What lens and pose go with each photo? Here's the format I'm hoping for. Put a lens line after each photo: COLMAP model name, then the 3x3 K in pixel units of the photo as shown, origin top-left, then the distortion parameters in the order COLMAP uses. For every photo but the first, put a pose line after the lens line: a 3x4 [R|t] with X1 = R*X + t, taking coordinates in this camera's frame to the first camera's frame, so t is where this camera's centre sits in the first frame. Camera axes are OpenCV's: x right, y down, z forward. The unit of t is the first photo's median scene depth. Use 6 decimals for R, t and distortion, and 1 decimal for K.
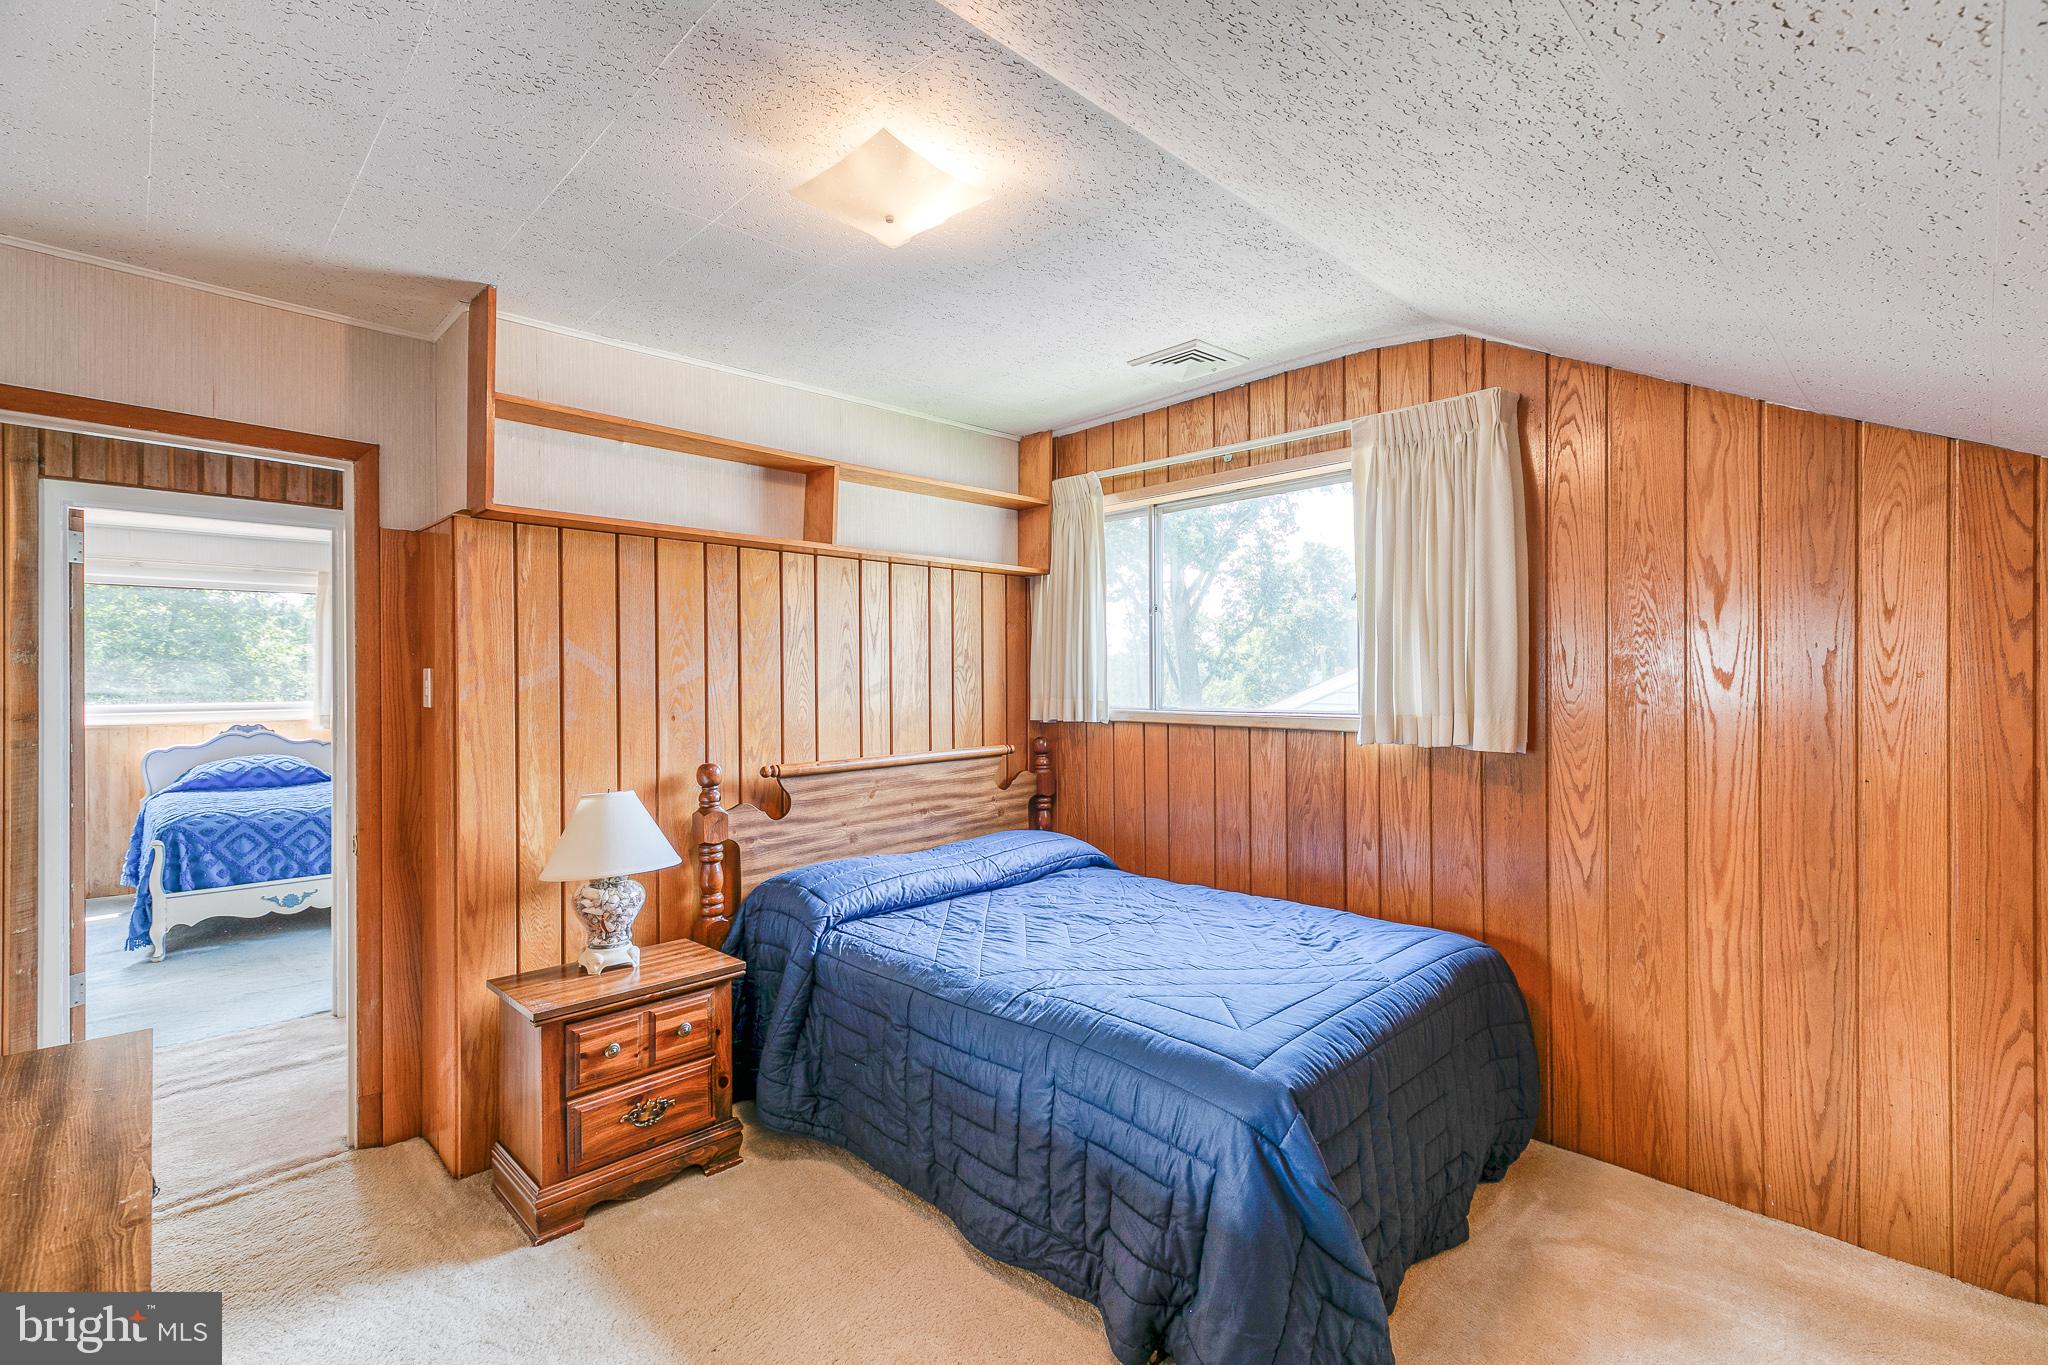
lens RADIAL K [[919.2, 0, 1026.8], [0, 919.2, 670.0], [0, 0, 1]] dist [0.002547, 0.001155]
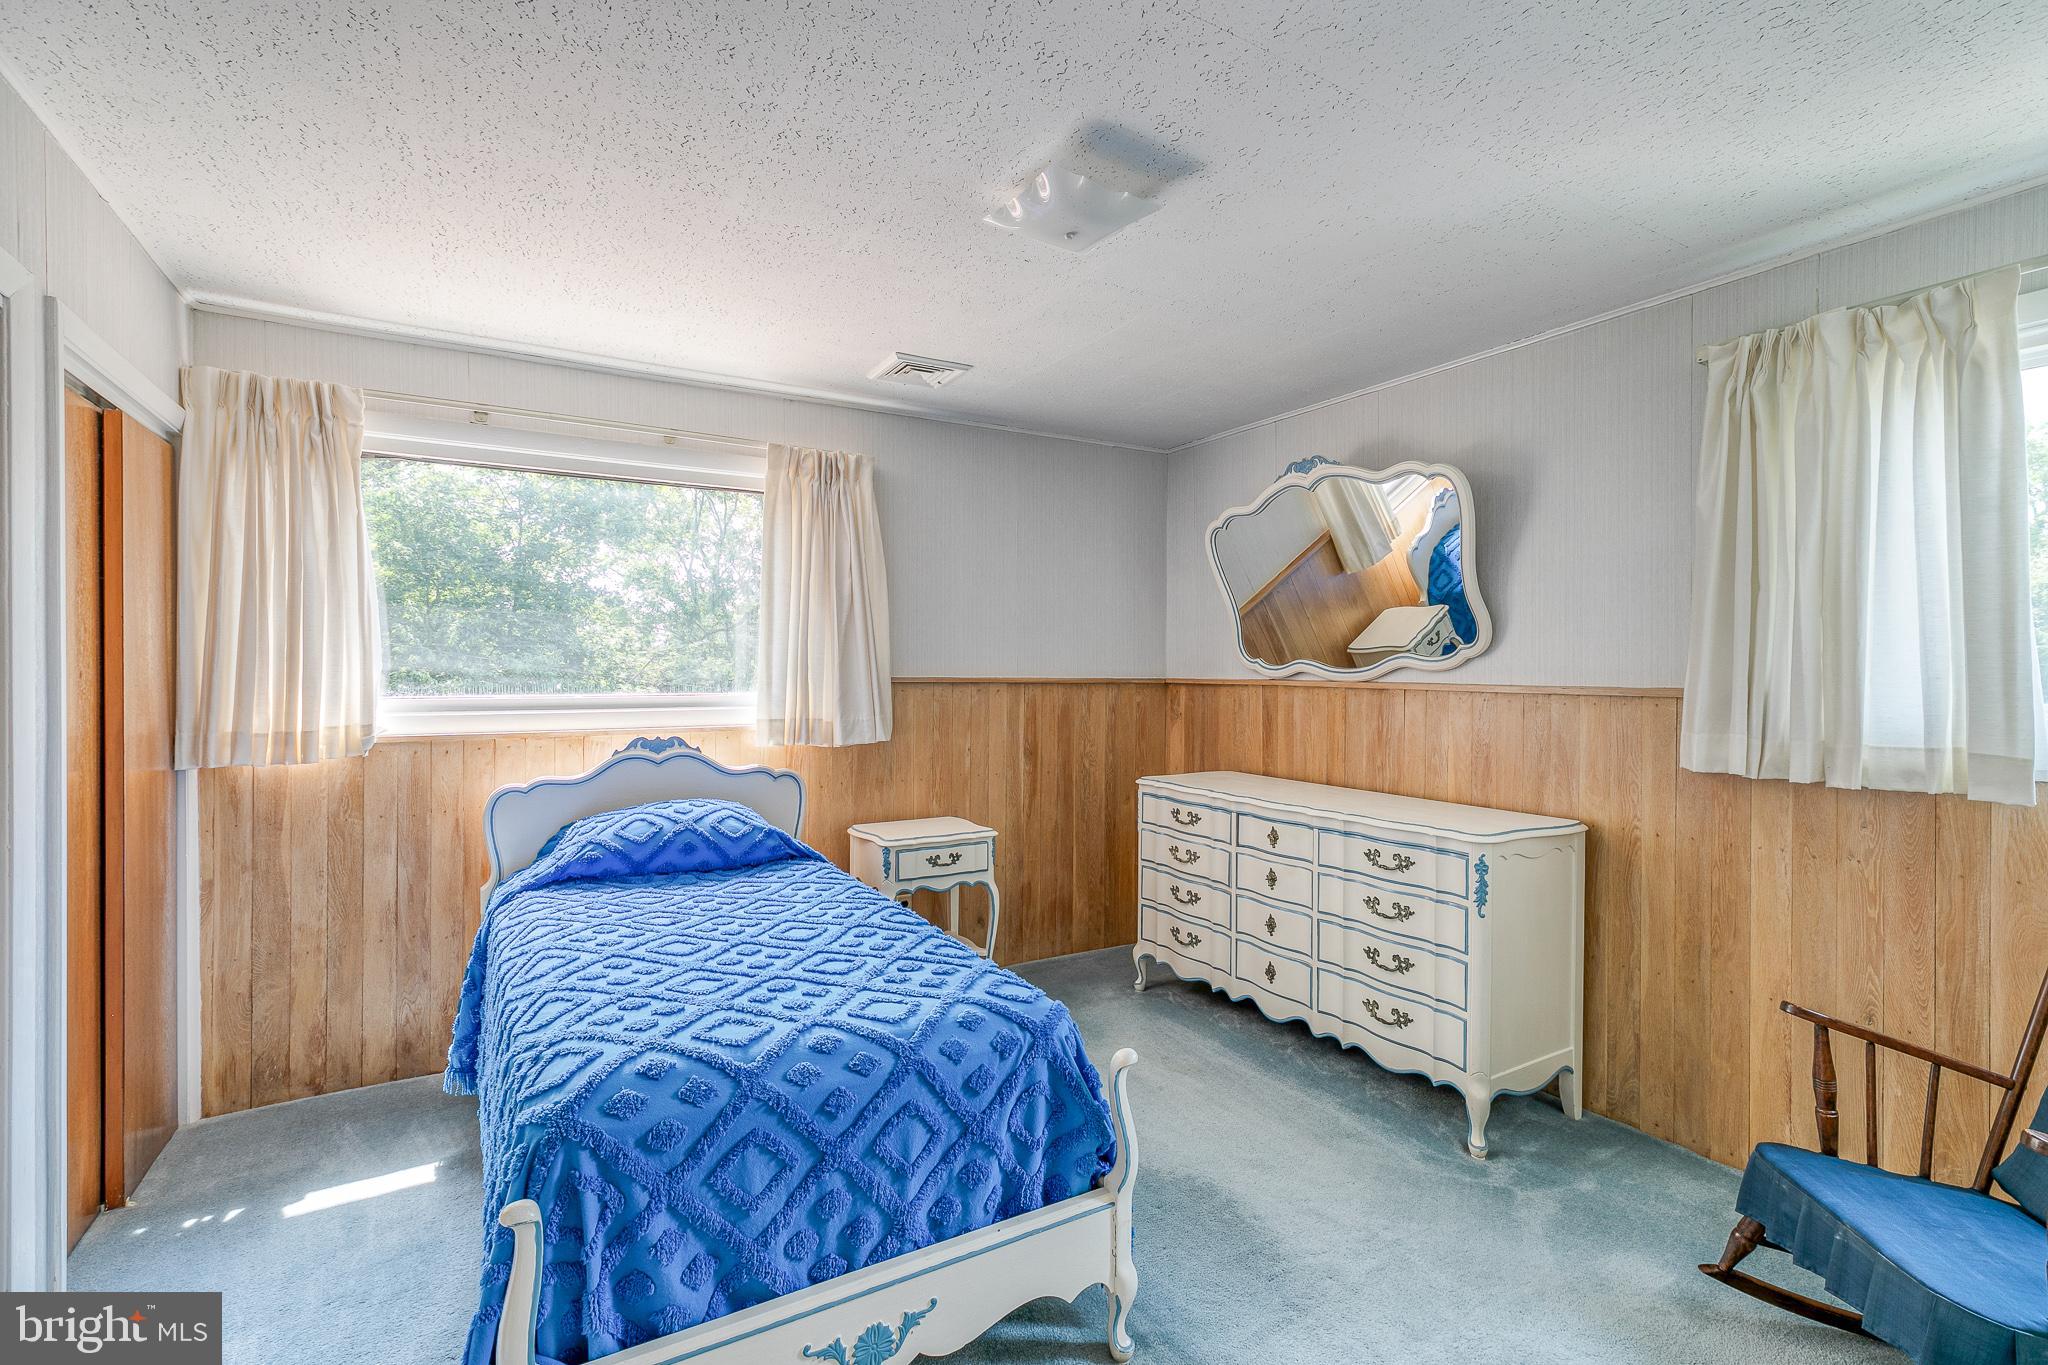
lens RADIAL K [[919.2, 0, 1026.8], [0, 919.2, 670.0], [0, 0, 1]] dist [0.002547, 0.001155]
pose [[0.971729, 0.013912, -0.235690, -0.596450], [-0.011476, 0.999866, 0.011705, 0.015121], [0.235821, -0.008669, 0.971758, 0.626108]]
